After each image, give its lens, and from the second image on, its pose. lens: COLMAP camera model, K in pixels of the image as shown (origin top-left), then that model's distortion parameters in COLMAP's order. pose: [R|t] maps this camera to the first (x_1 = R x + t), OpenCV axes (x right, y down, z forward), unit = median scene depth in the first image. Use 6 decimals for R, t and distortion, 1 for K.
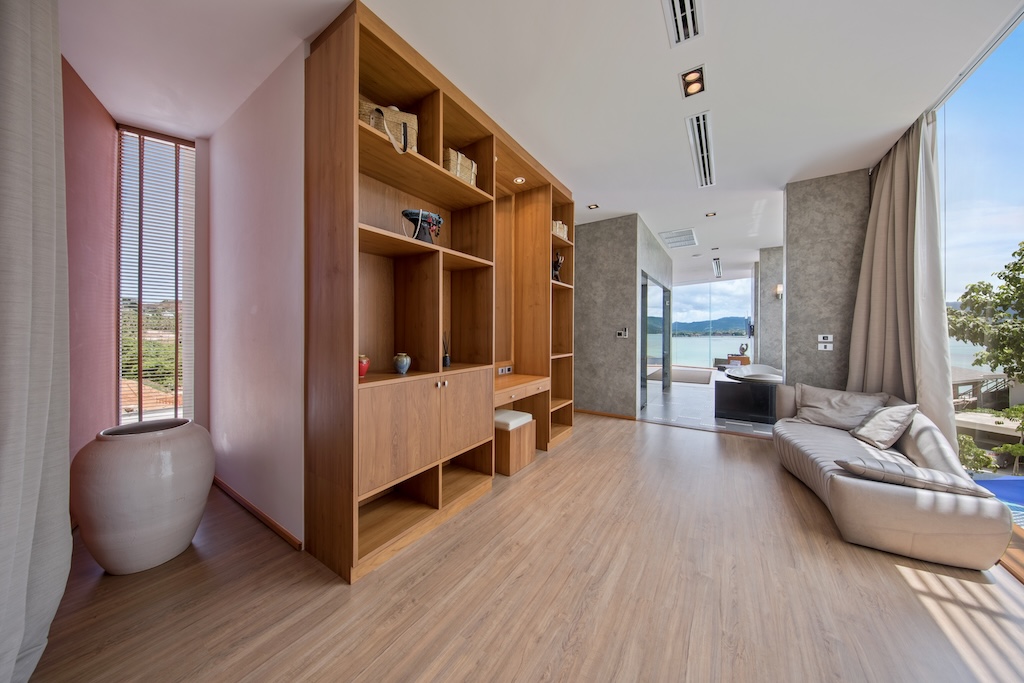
lens RADIAL K [[335.4, 0, 506.5], [0, 335.4, 336.0], [0, 0, 1]] dist [0.000764, -0.000022]
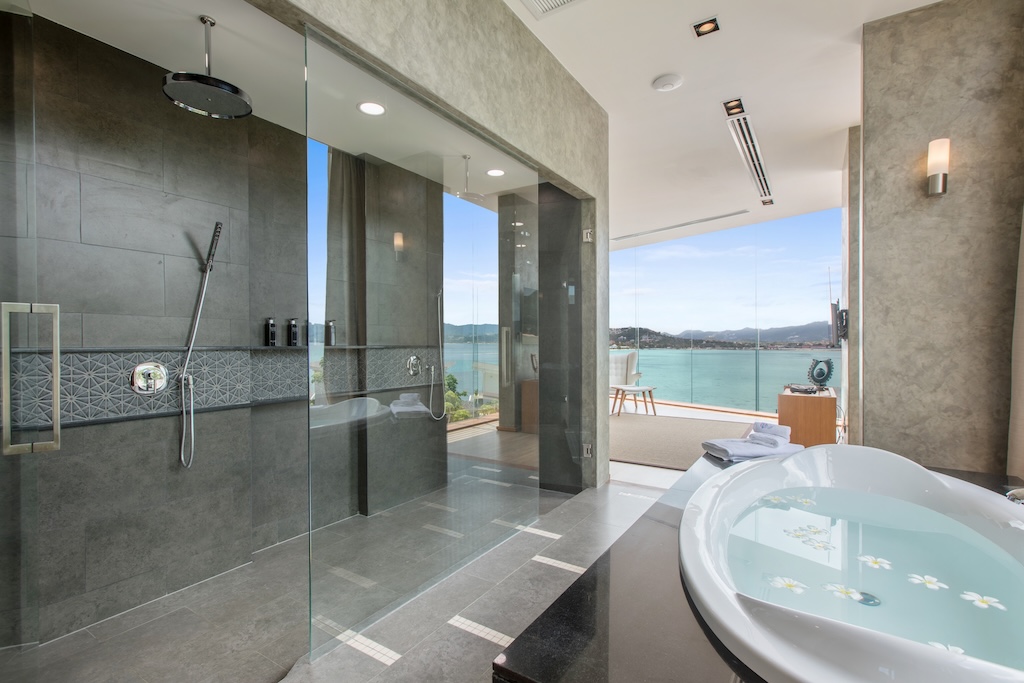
lens RADIAL K [[472.2, 0, 513.9], [0, 472.2, 342.6], [0, 0, 1]] dist [0.001318, 0.000230]
pose [[0.999959, 0.003772, 0.008230, 0.385811], [-0.003686, 0.999939, -0.010411, 0.011467], [-0.008269, 0.010380, 0.999912, 0.510485]]
